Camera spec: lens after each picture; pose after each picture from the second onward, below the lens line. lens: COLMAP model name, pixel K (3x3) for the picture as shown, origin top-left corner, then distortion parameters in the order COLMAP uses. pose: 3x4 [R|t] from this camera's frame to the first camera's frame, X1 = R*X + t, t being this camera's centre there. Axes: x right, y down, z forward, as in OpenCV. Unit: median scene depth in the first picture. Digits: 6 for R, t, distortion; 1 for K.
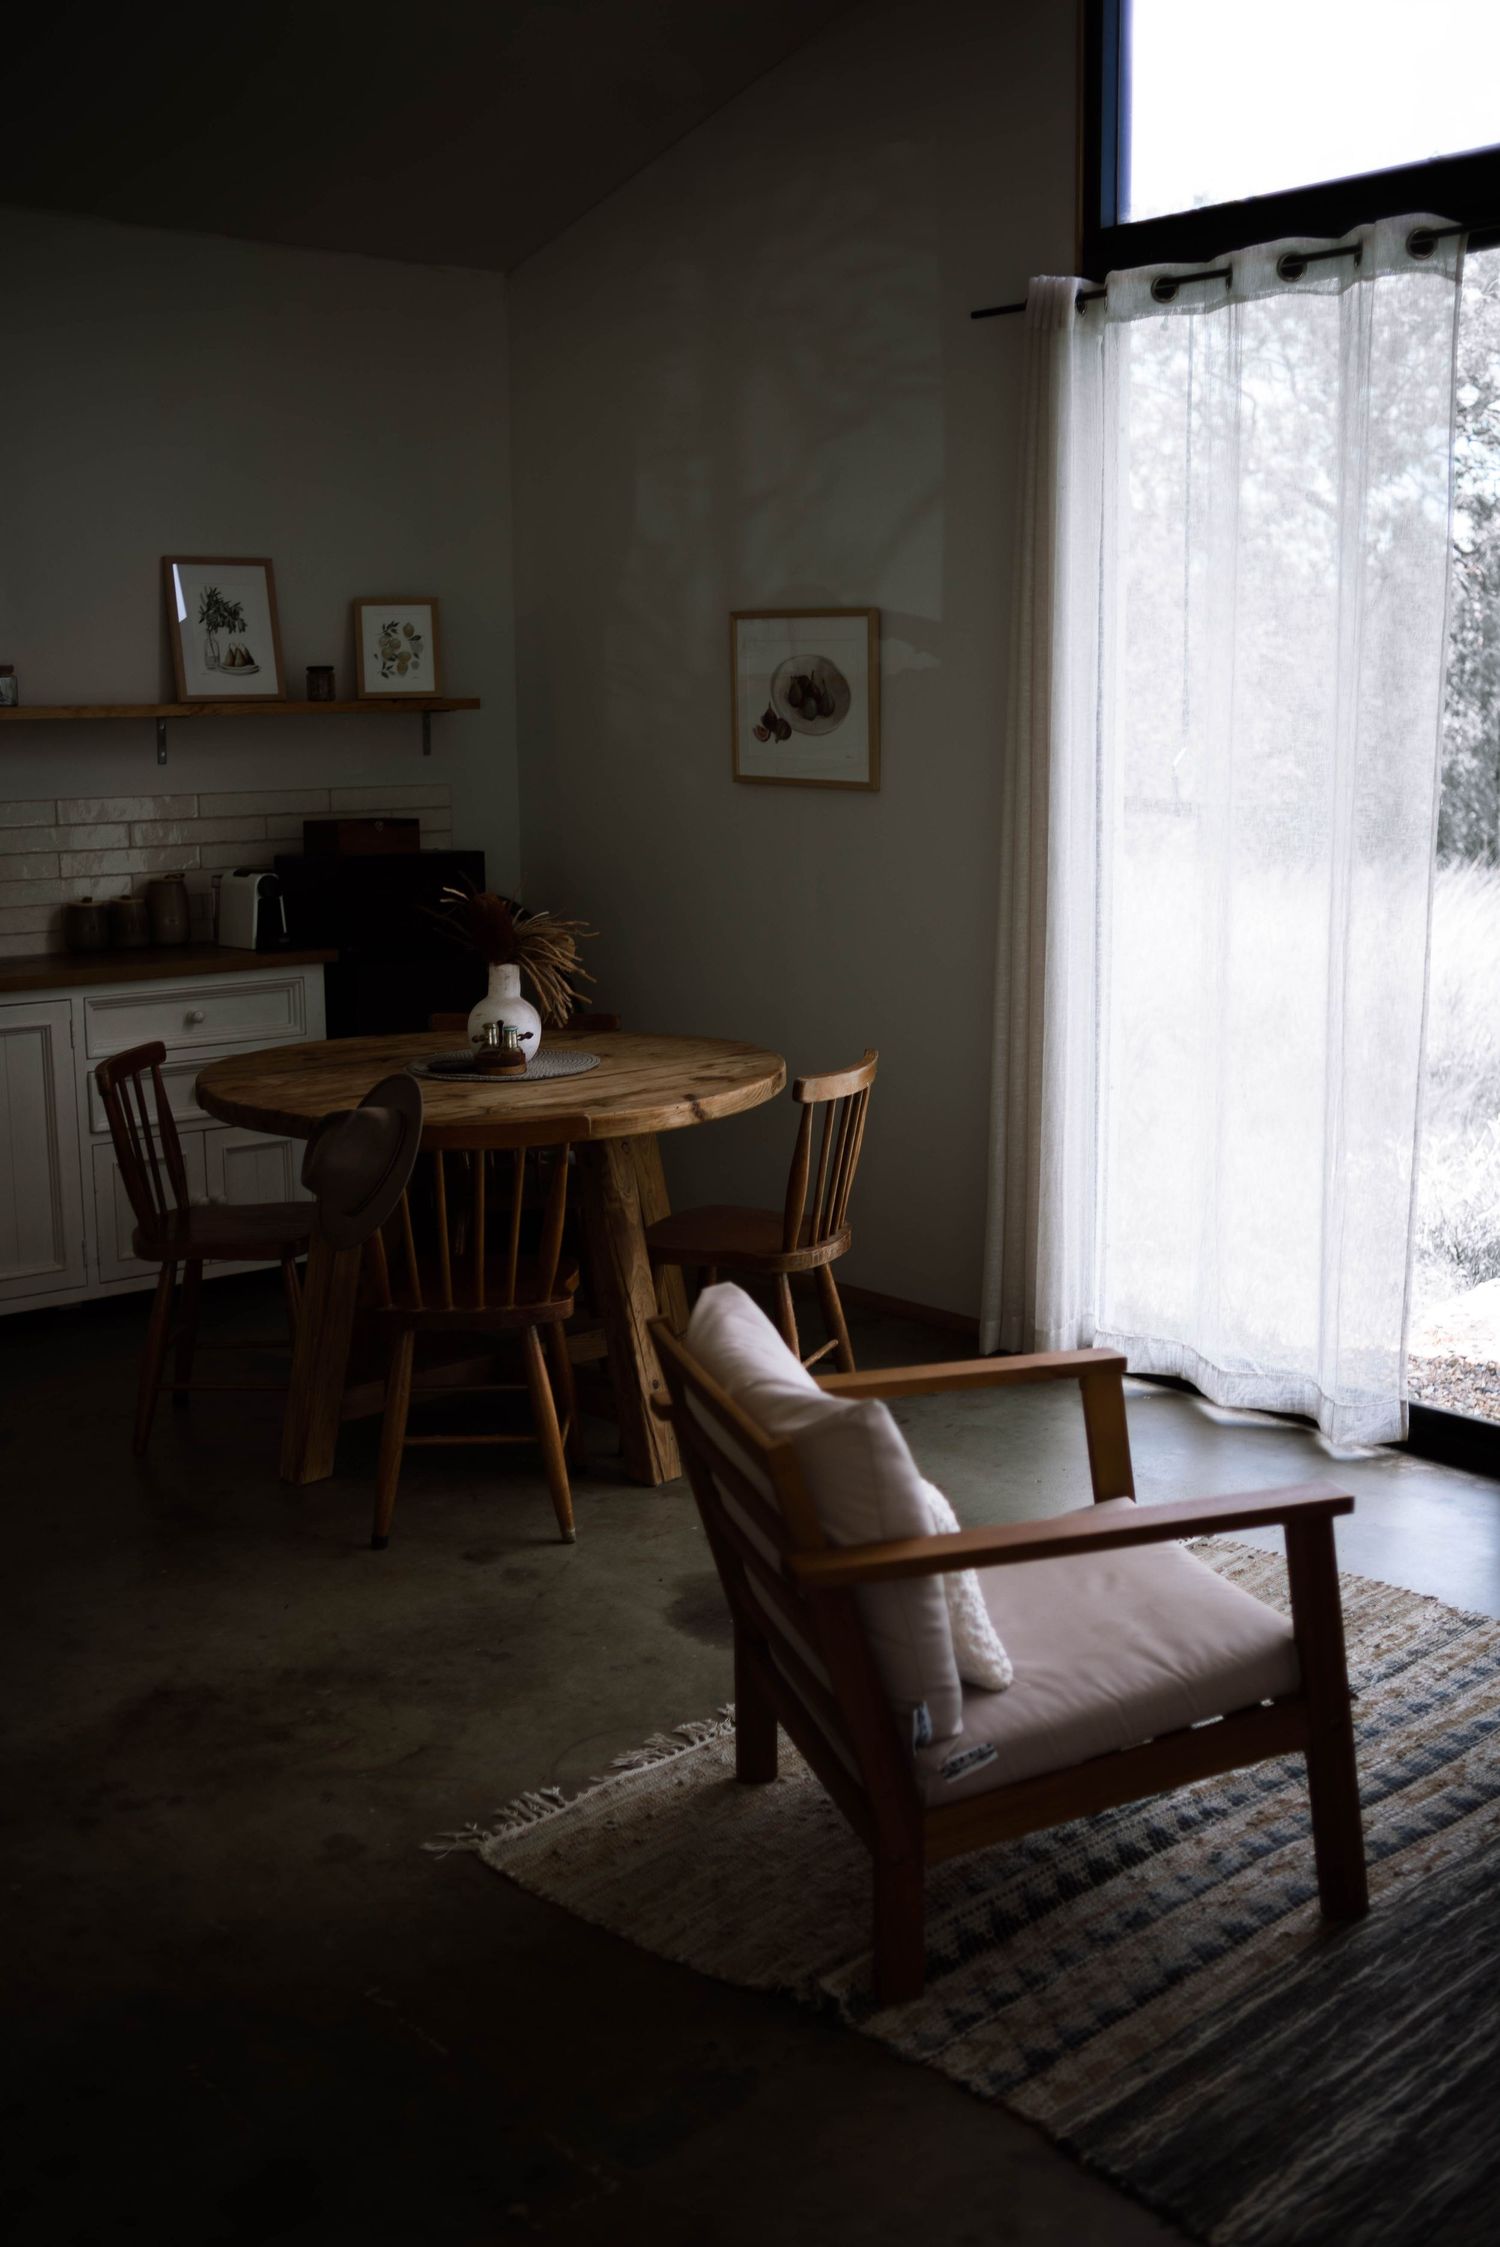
lens RADIAL K [[2304.6, 0, 750.0], [0, 2304.6, 1123.5], [0, 0, 1]] dist [0.017699, 0.003329]
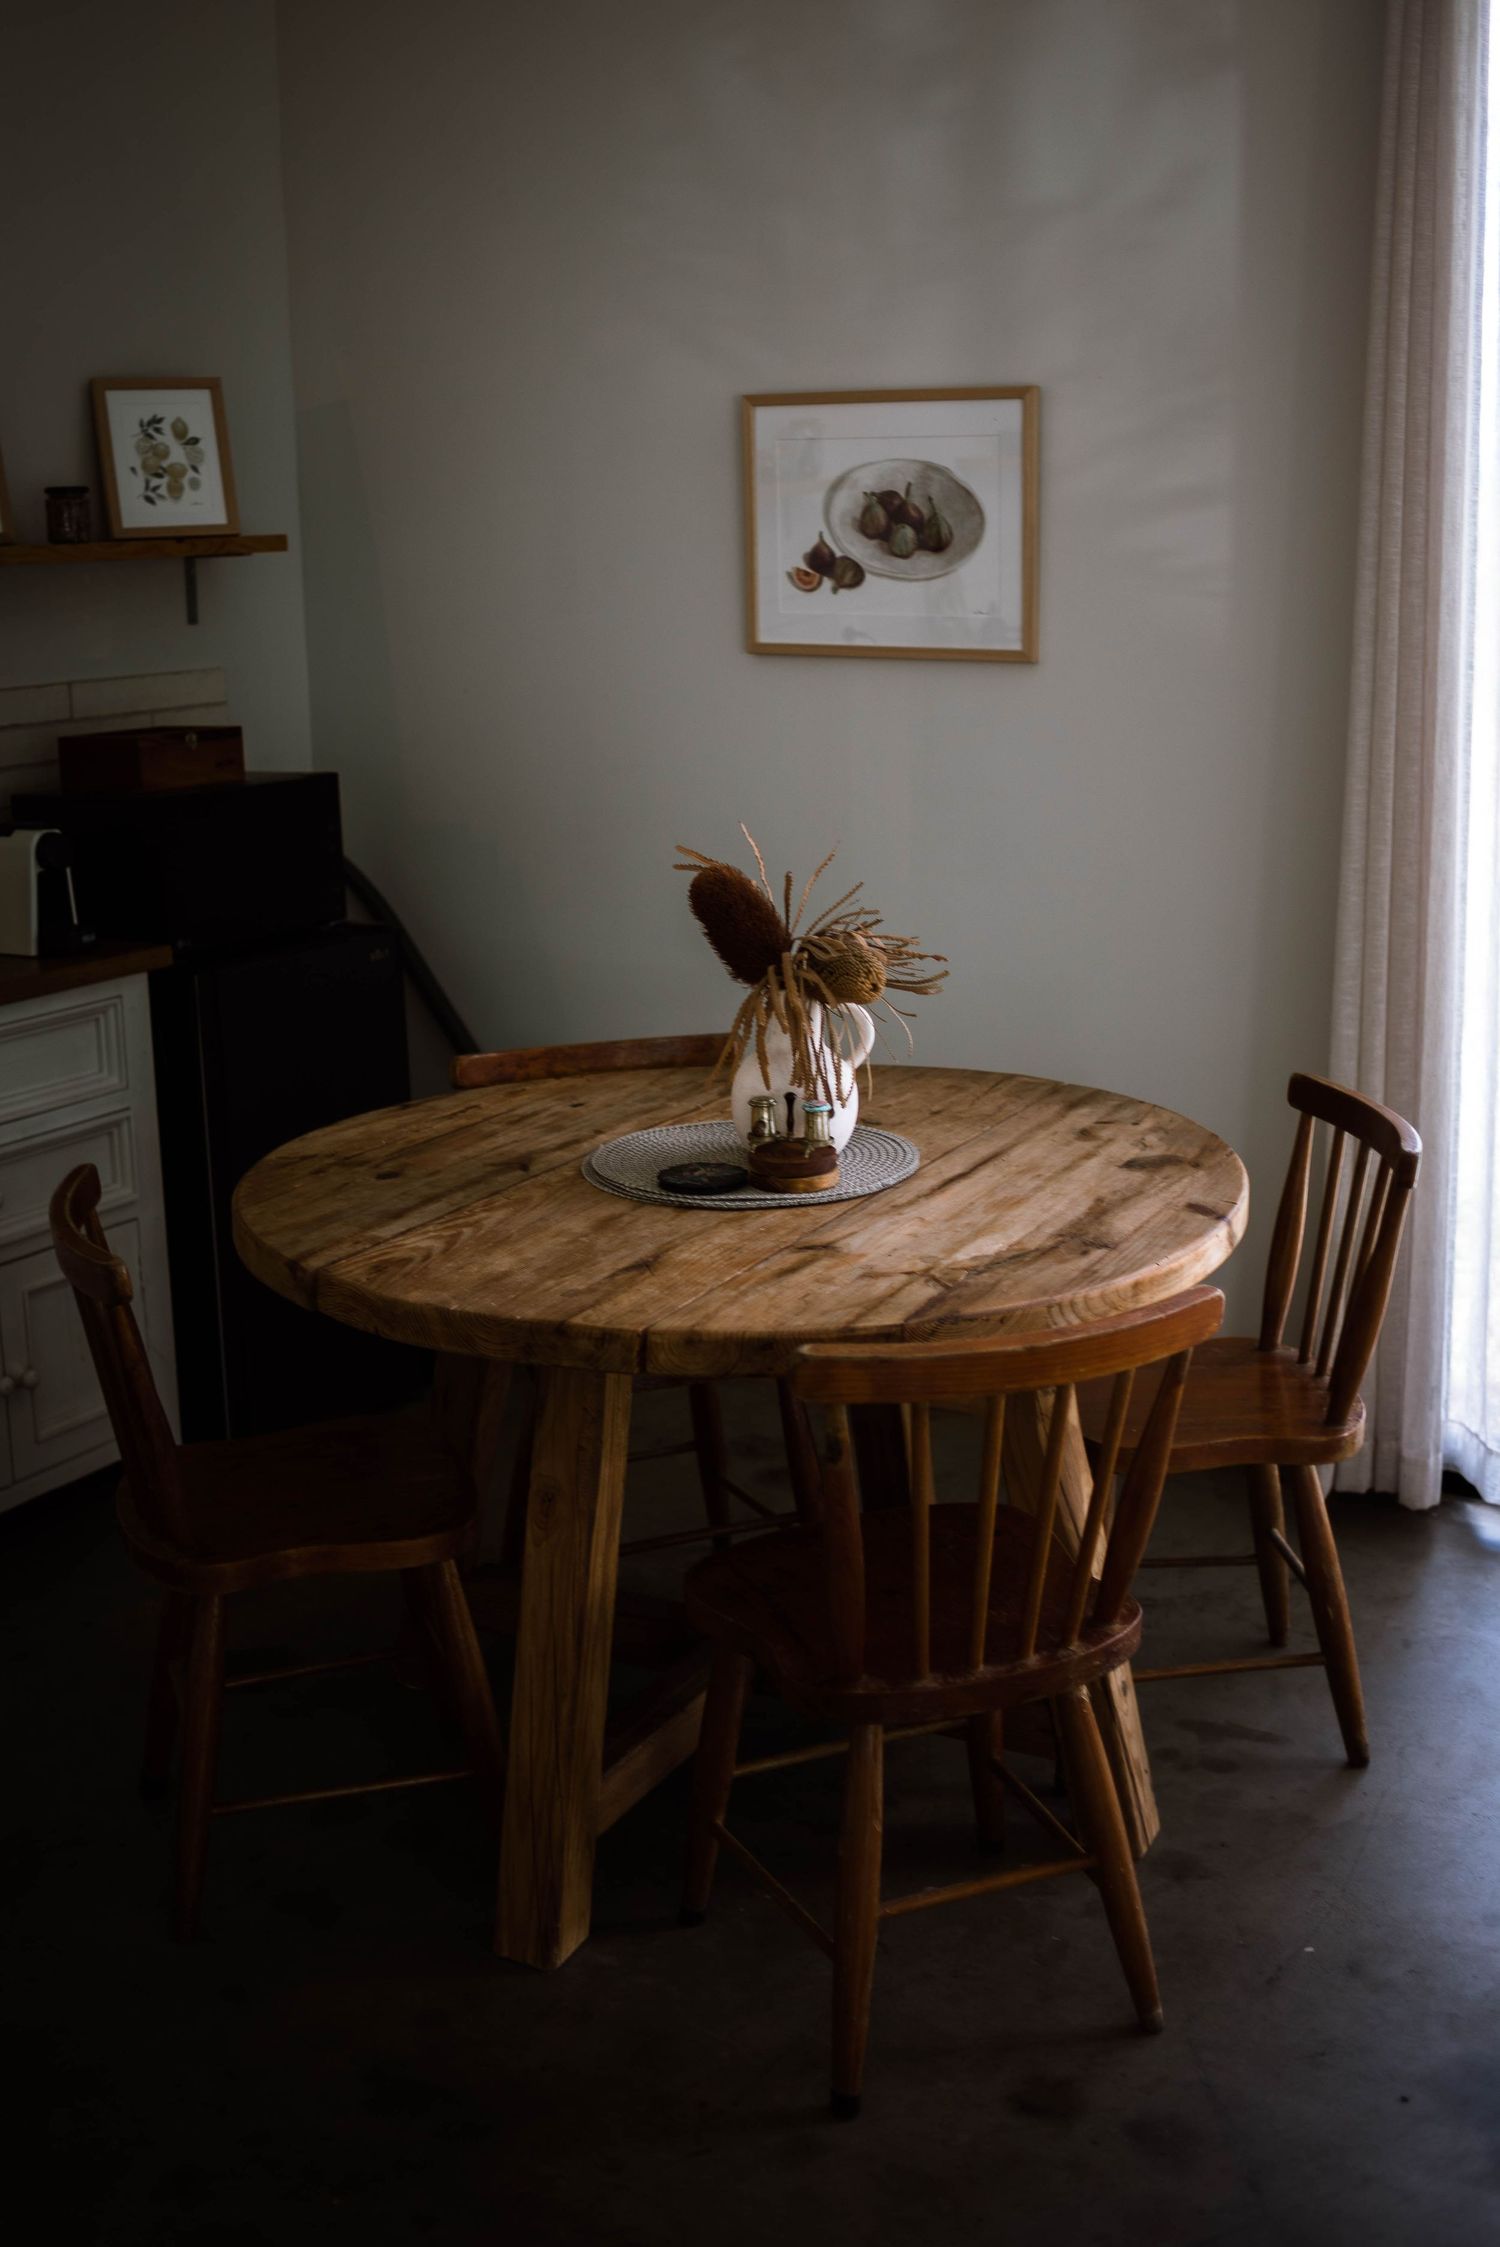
lens RADIAL K [[2490.0, 0, 750.0], [0, 2490.0, 1123.5], [0, 0, 1]] dist [-0.104882, 0.019454]
pose [[0.950654, -0.080110, 0.299734, -0.233045], [0.065601, 0.996149, 0.058177, -0.056758], [-0.303240, -0.035644, 0.952247, 0.326329]]
